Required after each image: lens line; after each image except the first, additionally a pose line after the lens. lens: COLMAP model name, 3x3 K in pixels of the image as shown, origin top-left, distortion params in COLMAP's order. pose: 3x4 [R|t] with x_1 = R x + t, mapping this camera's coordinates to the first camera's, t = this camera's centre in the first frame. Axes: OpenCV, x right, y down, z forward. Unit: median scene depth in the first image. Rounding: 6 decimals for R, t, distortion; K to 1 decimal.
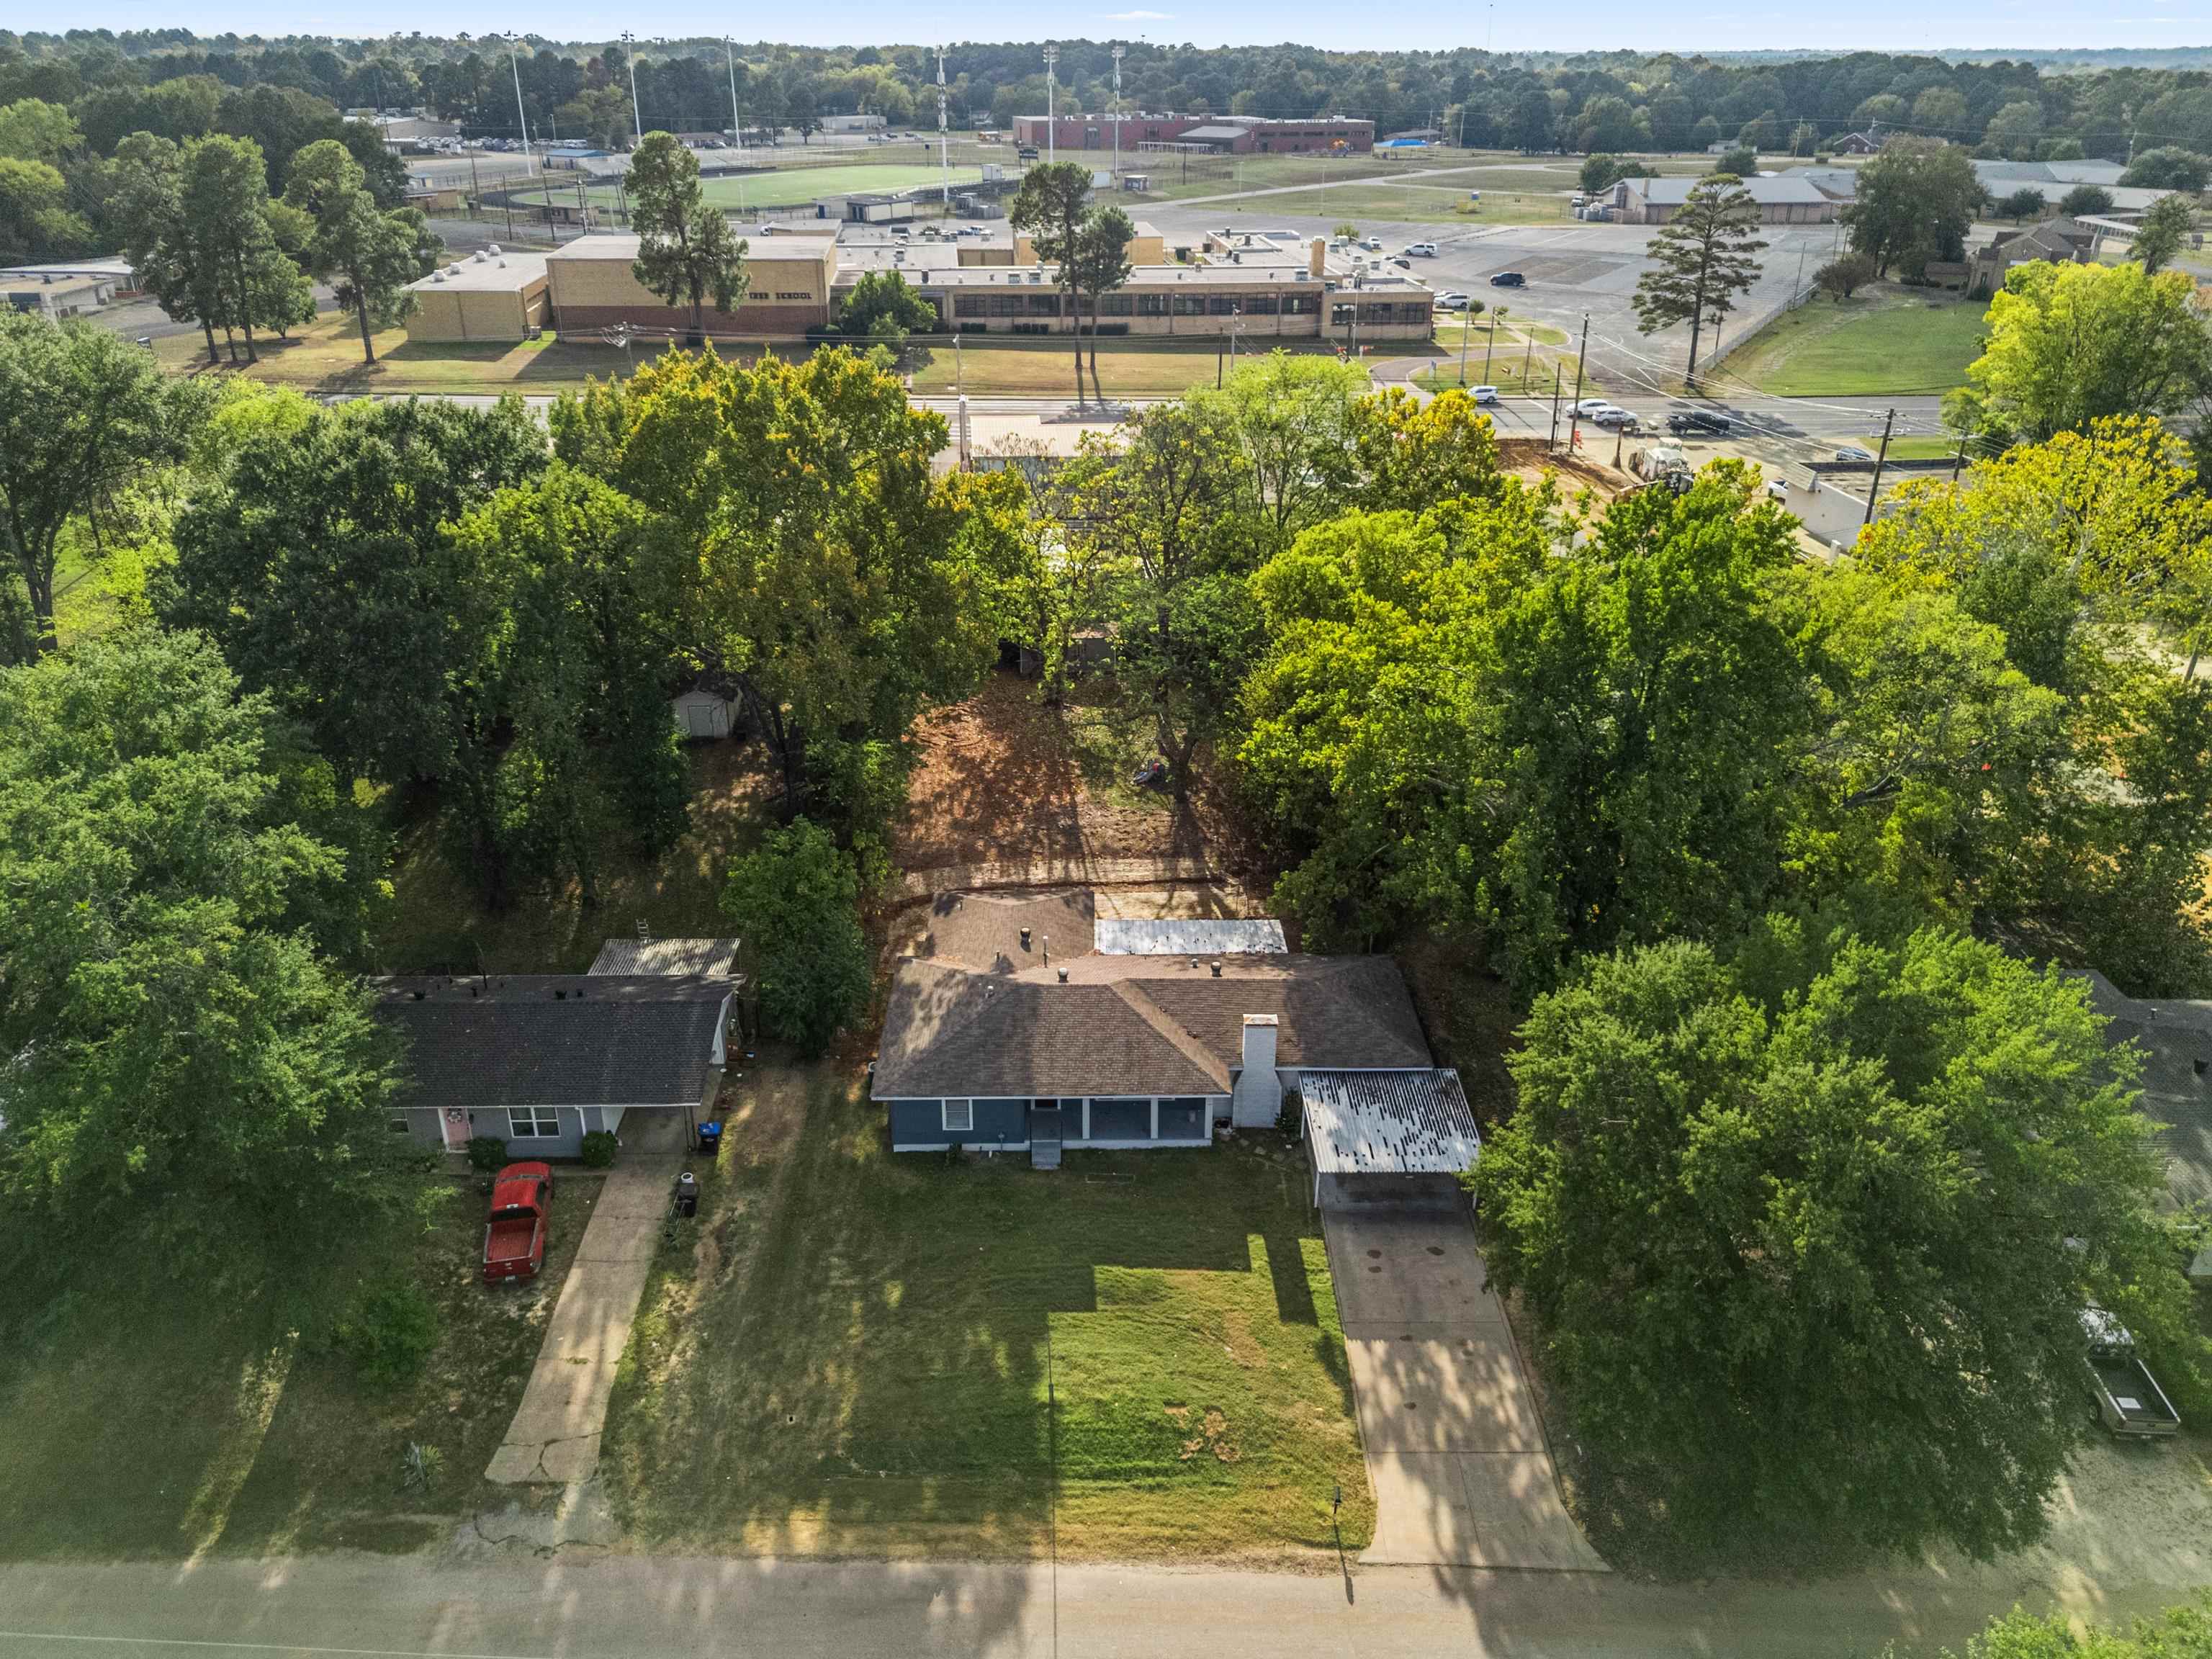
lens RADIAL K [[1616.7, 0, 1106.0], [0, 1616.7, 829.5], [0, 0, 1]] dist [0.029007, -0.002602]
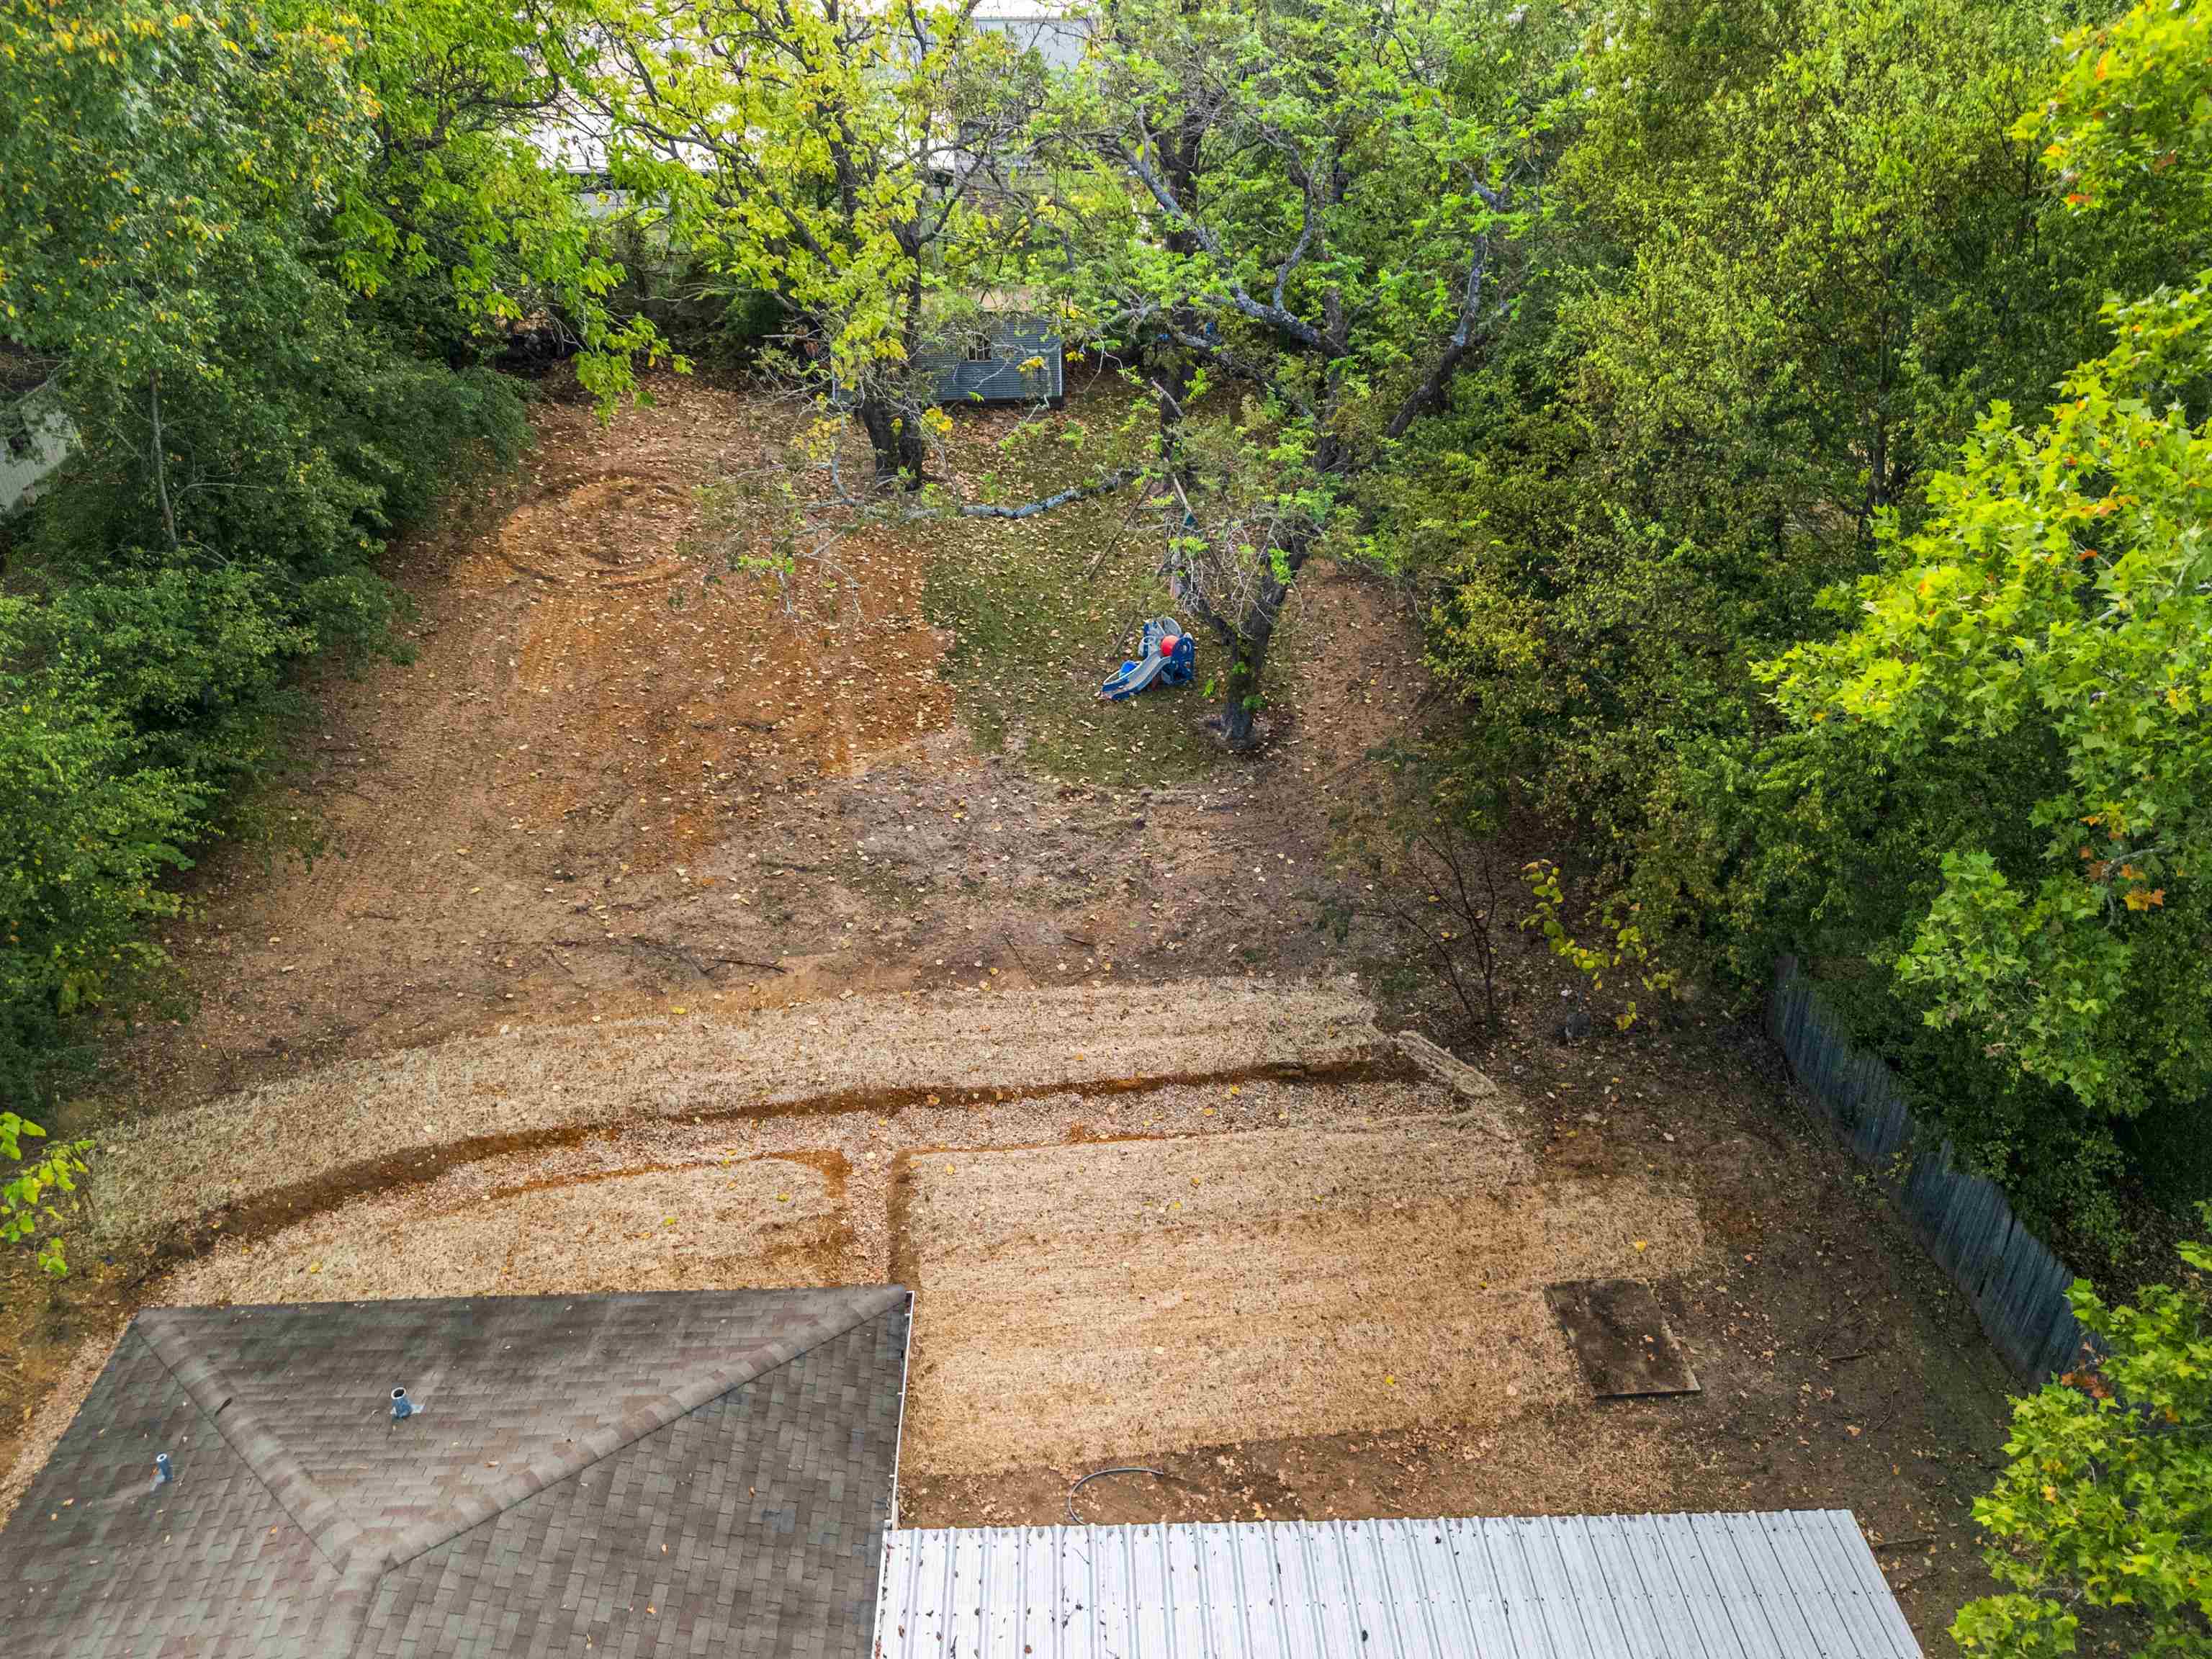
lens RADIAL K [[1616.7, 0, 1106.0], [0, 1616.7, 829.5], [0, 0, 1]] dist [0.029007, -0.002602]
pose [[0.999948, -0.007280, 0.007072, 0.021749], [0.006414, 0.993282, 0.115538, -0.058531], [-0.007866, -0.115486, 0.993278, 0.961055]]
